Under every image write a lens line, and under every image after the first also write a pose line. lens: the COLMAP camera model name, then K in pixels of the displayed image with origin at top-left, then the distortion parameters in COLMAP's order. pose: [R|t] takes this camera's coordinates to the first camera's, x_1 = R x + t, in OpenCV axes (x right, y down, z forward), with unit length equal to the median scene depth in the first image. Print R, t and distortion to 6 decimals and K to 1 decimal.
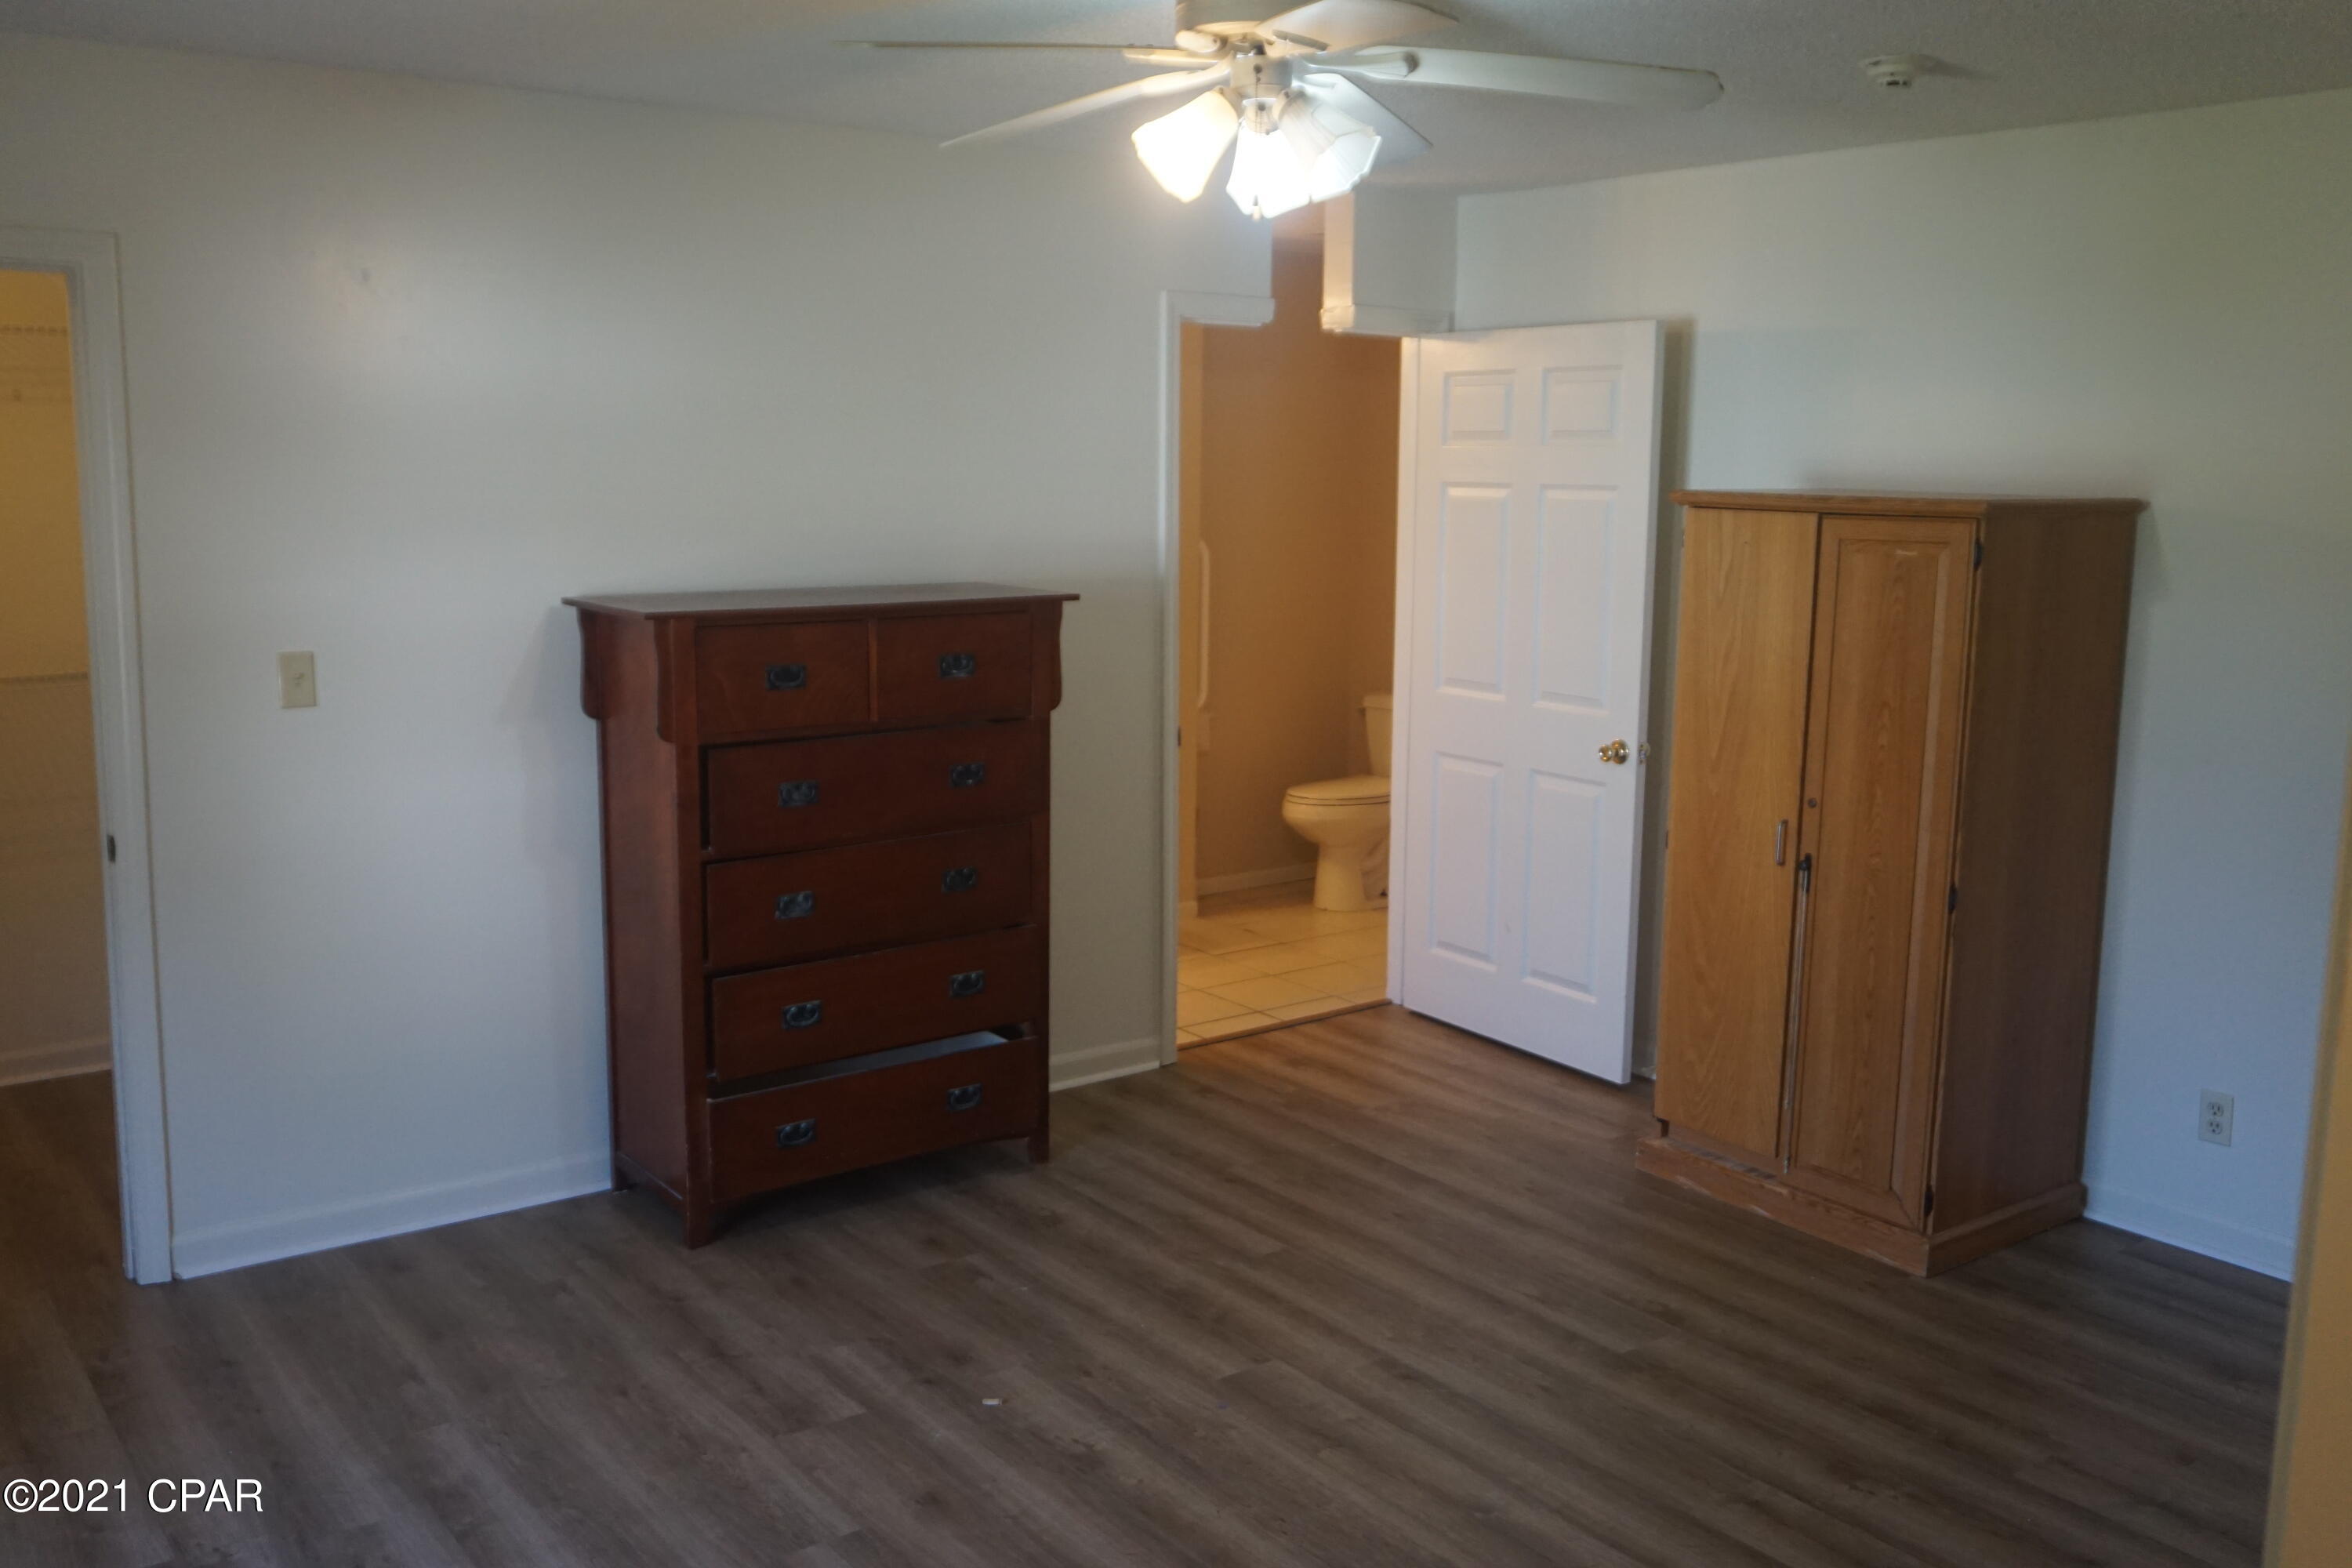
lens RADIAL K [[2033.4, 0, 1176.0], [0, 2033.4, 784.0], [0, 0, 1]] dist [0.007453, 0.006186]
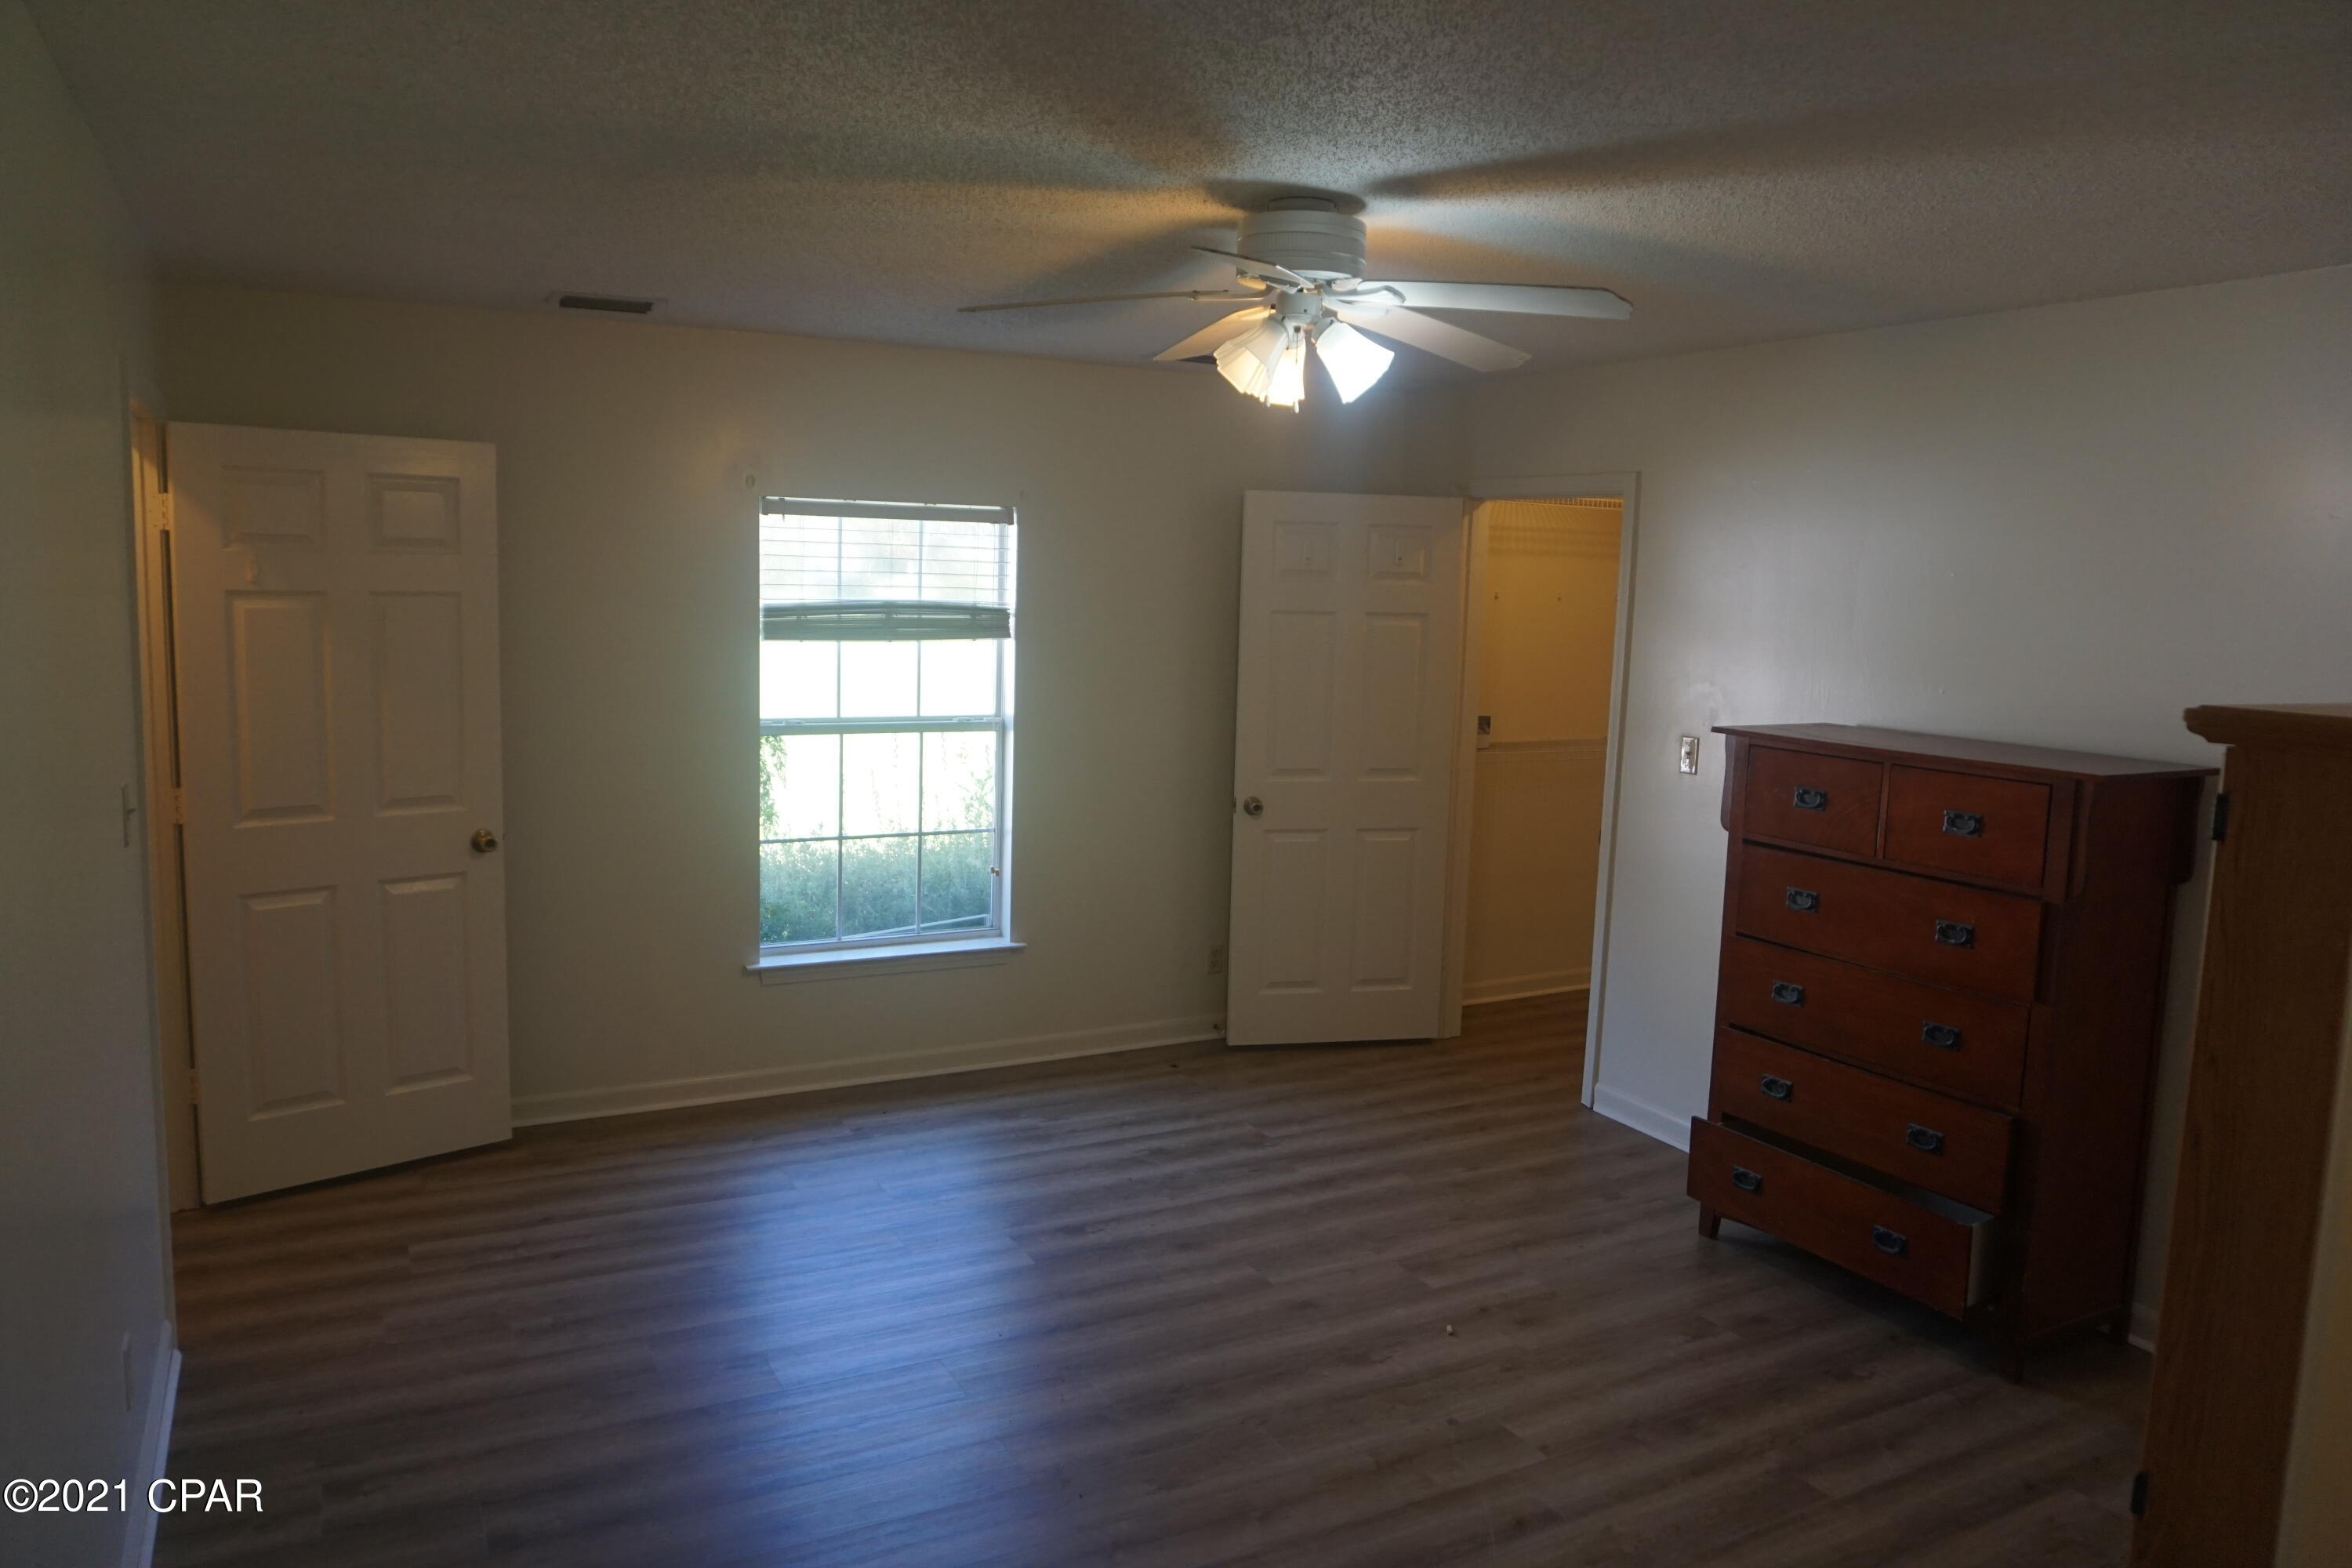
lens RADIAL K [[1606.3, 0, 1188.2], [0, 1606.3, 808.2], [0, 0, 1]] dist [0.065679, 0.000465]
pose [[-0.149147, 0.124989, -0.980884, 0.887075], [-0.181369, 0.971692, 0.151395, -0.143275], [0.972039, 0.200482, -0.122255, 0.874936]]
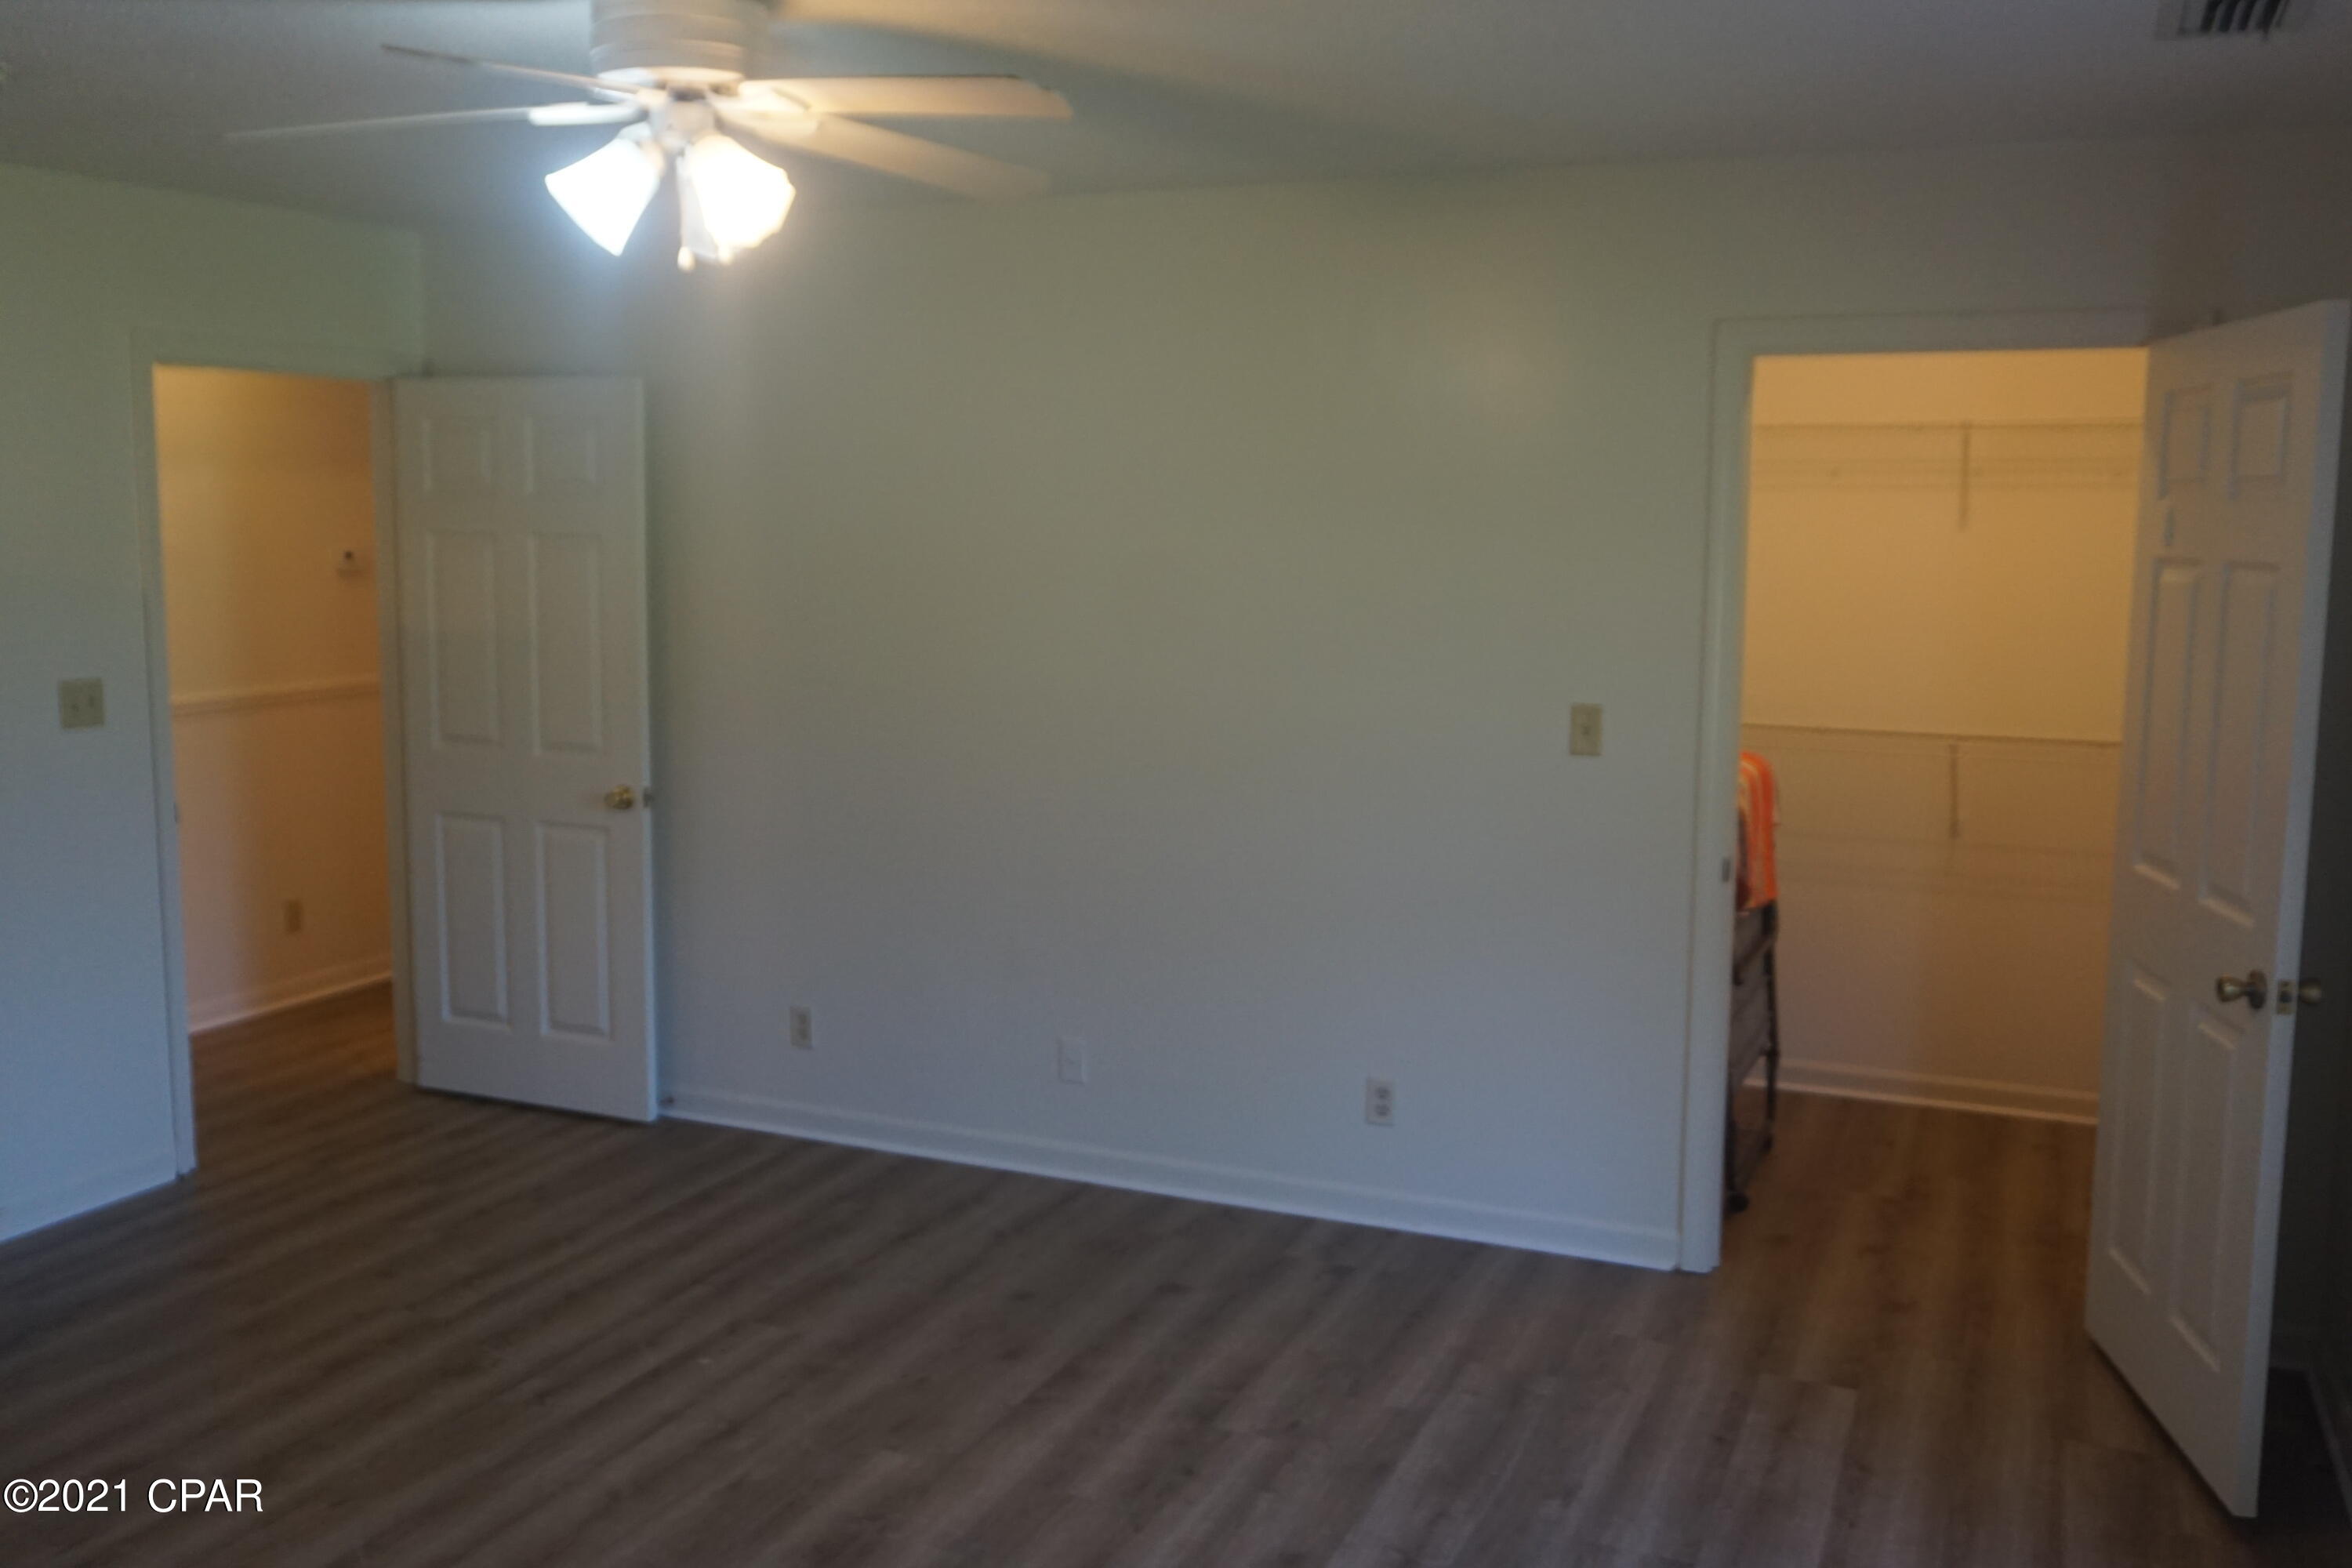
lens RADIAL K [[2033.4, 0, 1176.0], [0, 2033.4, 784.0], [0, 0, 1]] dist [0.007453, 0.006186]
pose [[-0.505801, -0.123389, 0.853780, -0.748454], [0.124265, 0.968974, 0.213654, -0.164981], [-0.853653, 0.214161, -0.474775, 1.036082]]
